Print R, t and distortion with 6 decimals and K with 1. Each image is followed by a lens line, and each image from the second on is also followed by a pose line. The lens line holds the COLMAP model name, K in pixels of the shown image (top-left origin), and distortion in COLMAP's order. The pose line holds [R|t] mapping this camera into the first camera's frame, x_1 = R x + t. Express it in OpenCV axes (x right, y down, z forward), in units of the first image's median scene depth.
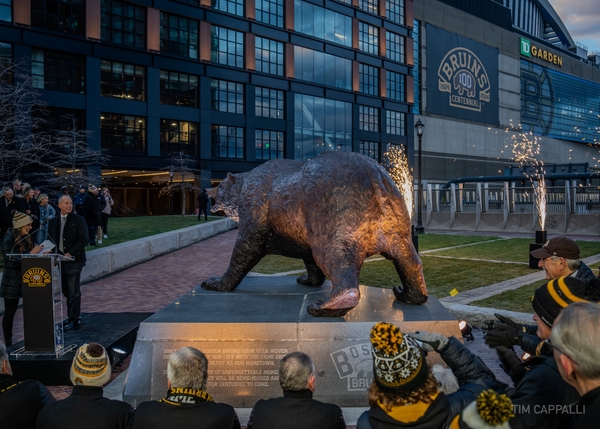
lens RADIAL K [[570.6, 0, 326.0], [0, 570.6, 214.4], [0, 0, 1]] dist [-0.065367, 0.016885]
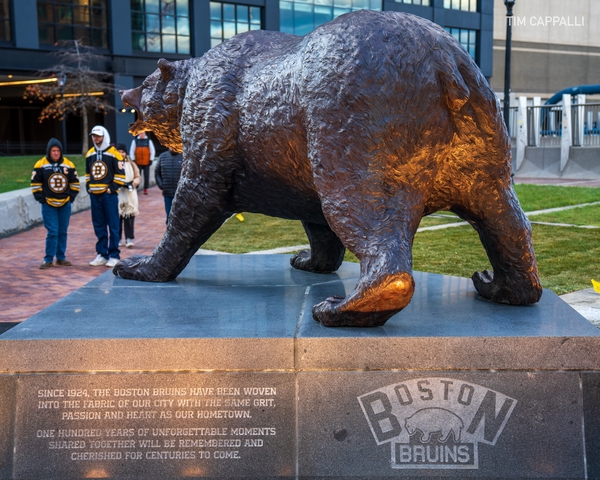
lens RADIAL K [[920.1, 0, 300.0], [0, 920.1, 240.0], [0, 0, 1]] dist [0.119677, 0.022715]
pose [[0.999595, -0.000610, -0.028448, -0.014556], [0.002724, 0.997230, 0.074328, 0.025636], [0.028323, -0.074375, 0.996828, 0.109977]]
